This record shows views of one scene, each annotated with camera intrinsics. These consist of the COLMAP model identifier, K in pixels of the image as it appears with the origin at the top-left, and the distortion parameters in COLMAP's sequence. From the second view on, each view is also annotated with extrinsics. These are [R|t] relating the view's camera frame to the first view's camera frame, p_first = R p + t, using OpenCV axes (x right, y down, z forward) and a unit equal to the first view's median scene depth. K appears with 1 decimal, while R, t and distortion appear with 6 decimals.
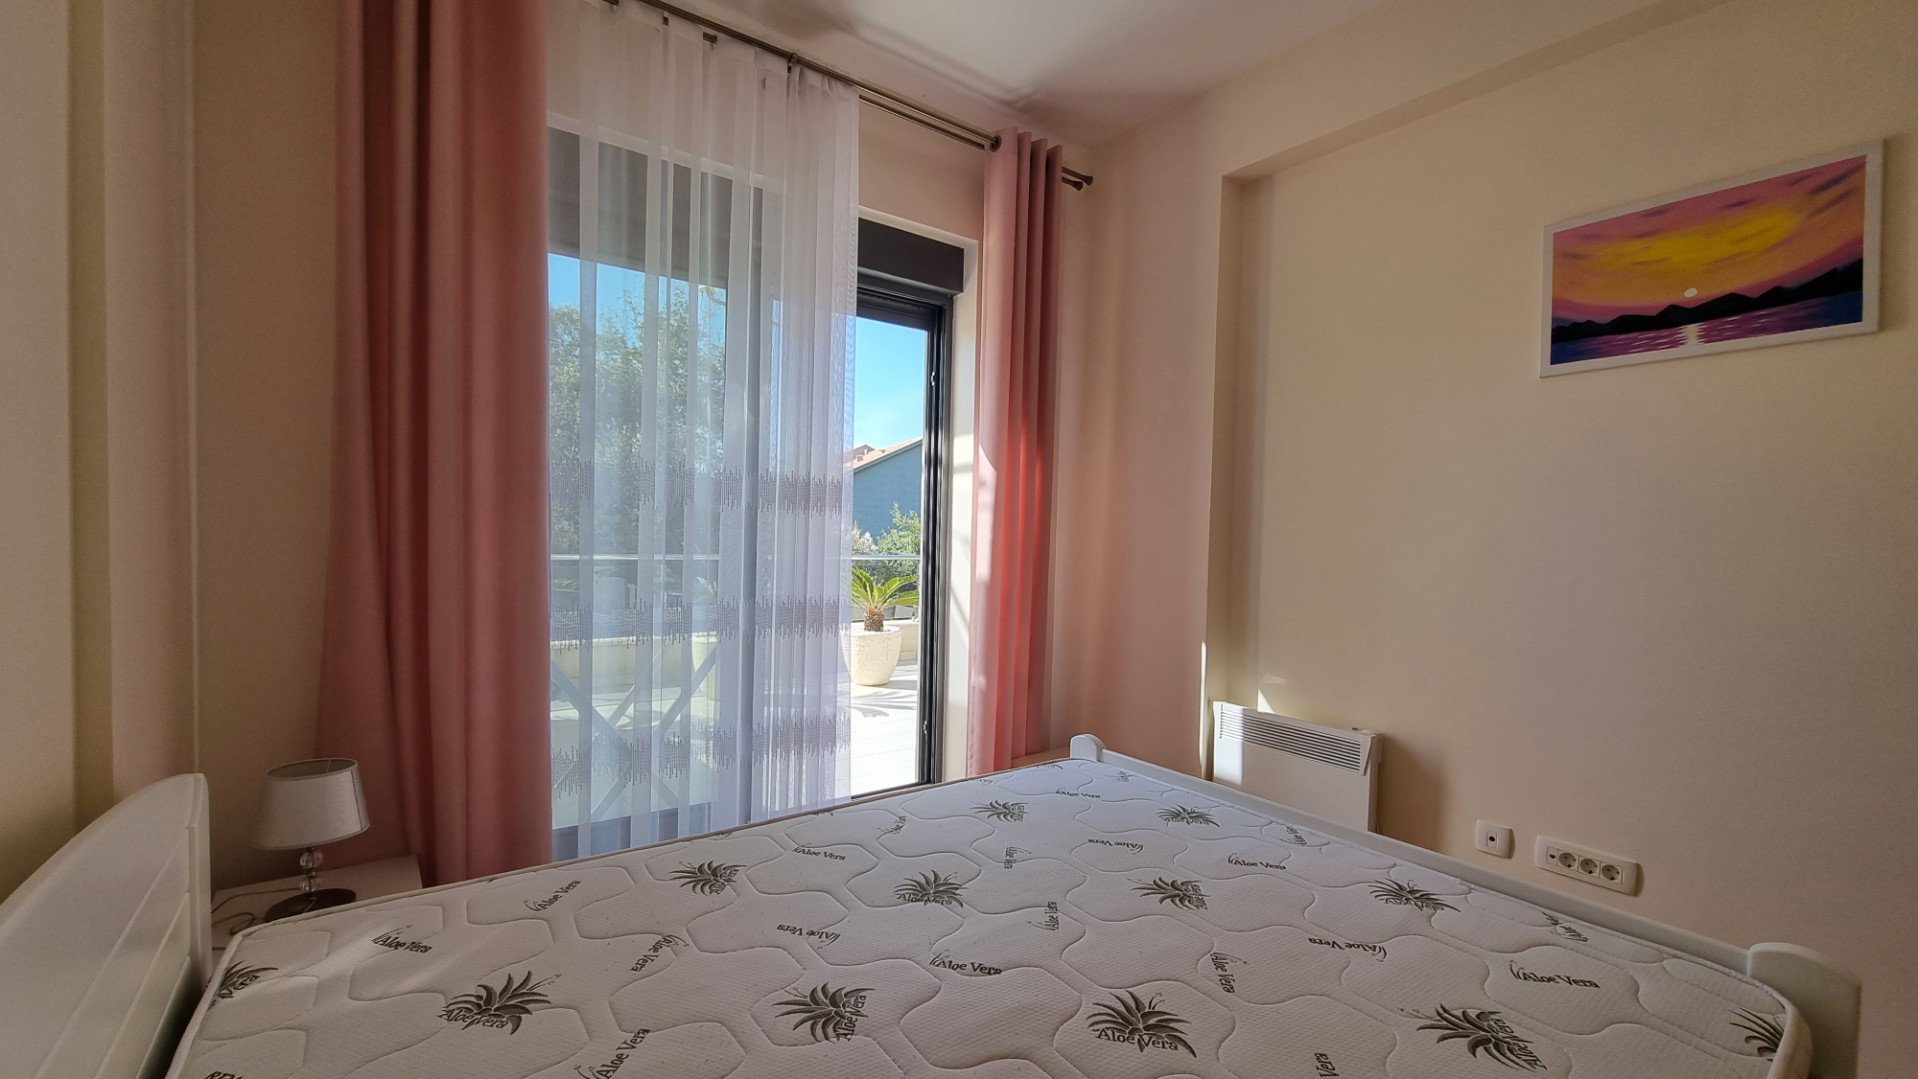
lens RADIAL K [[792.6, 0, 960.3], [0, 792.6, 557.4], [0, 0, 1]] dist [-0.002590, 0.000015]
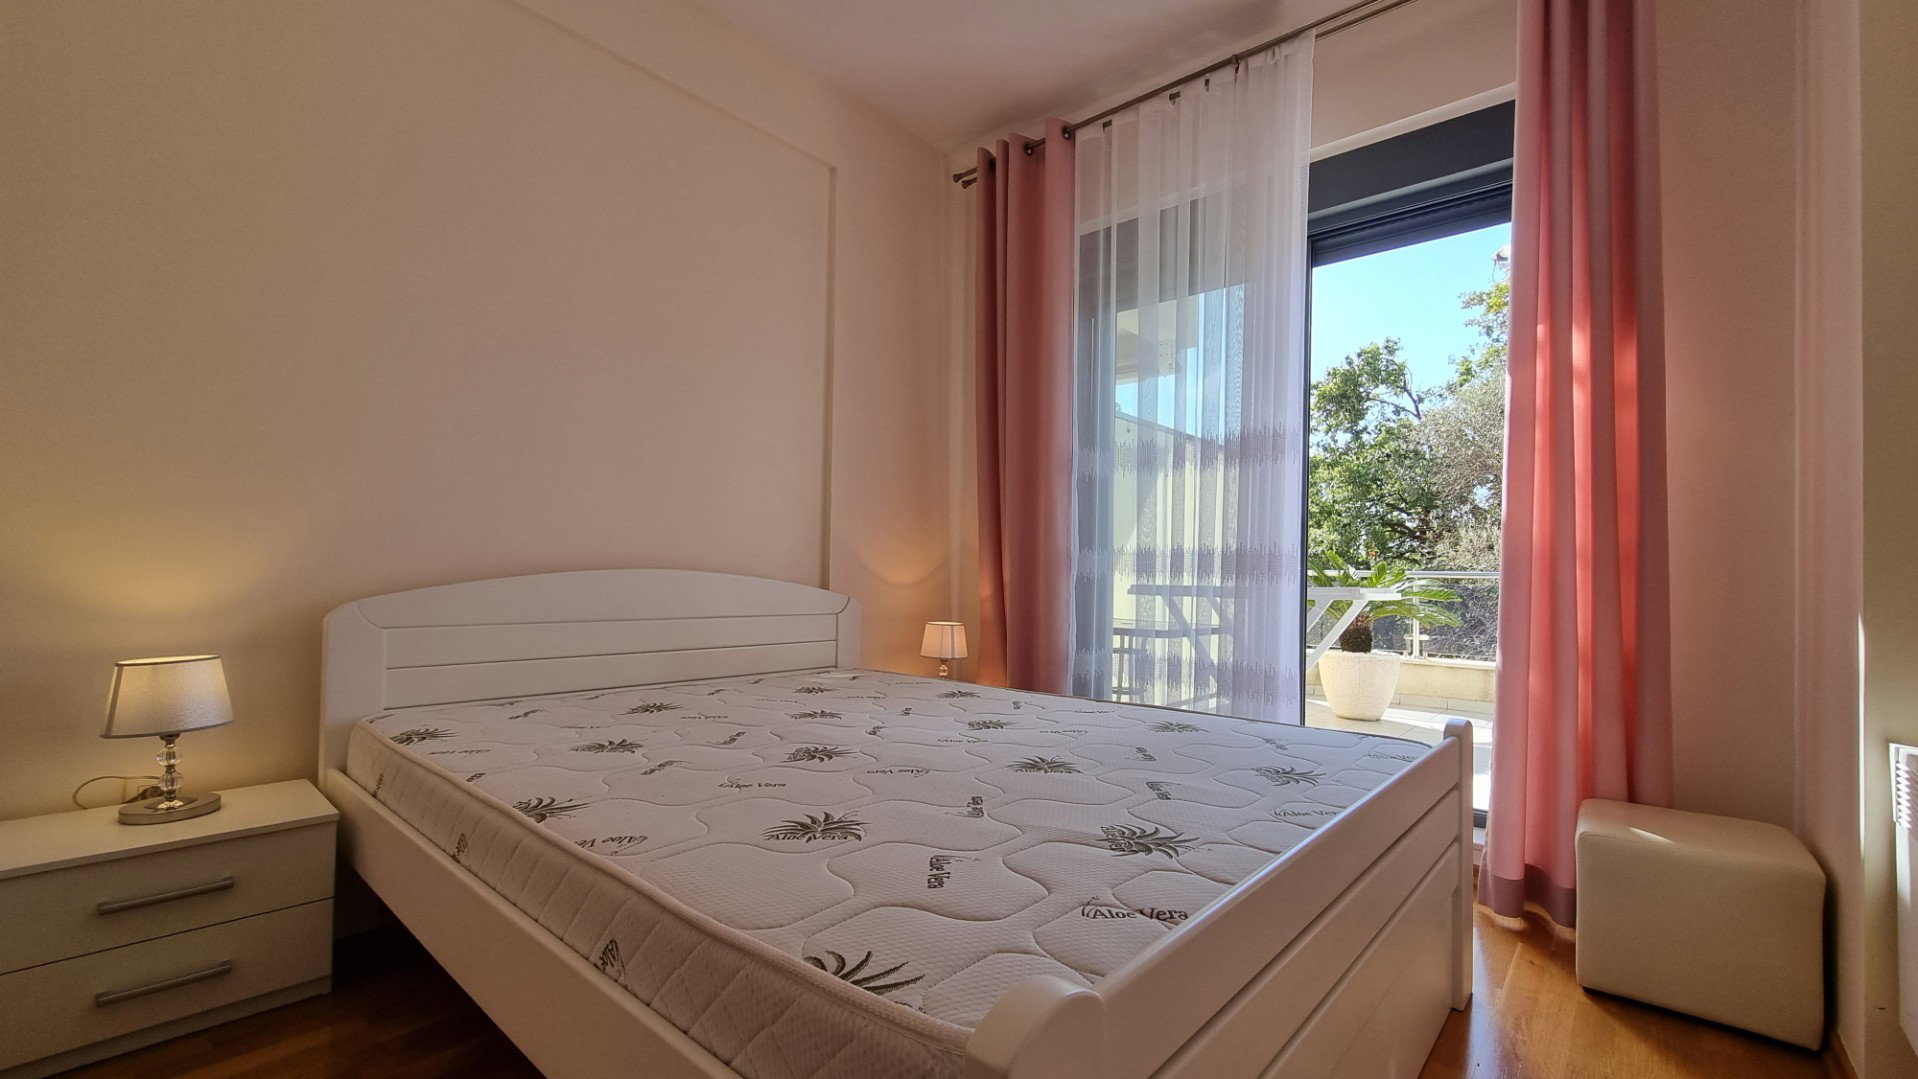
lens RADIAL K [[792.6, 0, 960.3], [0, 792.6, 557.4], [0, 0, 1]] dist [-0.002590, 0.000015]
pose [[0.210816, -0.040088, -0.976703, 0.765346], [-0.037165, 0.998108, -0.048989, 0.135287], [0.976819, 0.046627, 0.208927, 0.426263]]
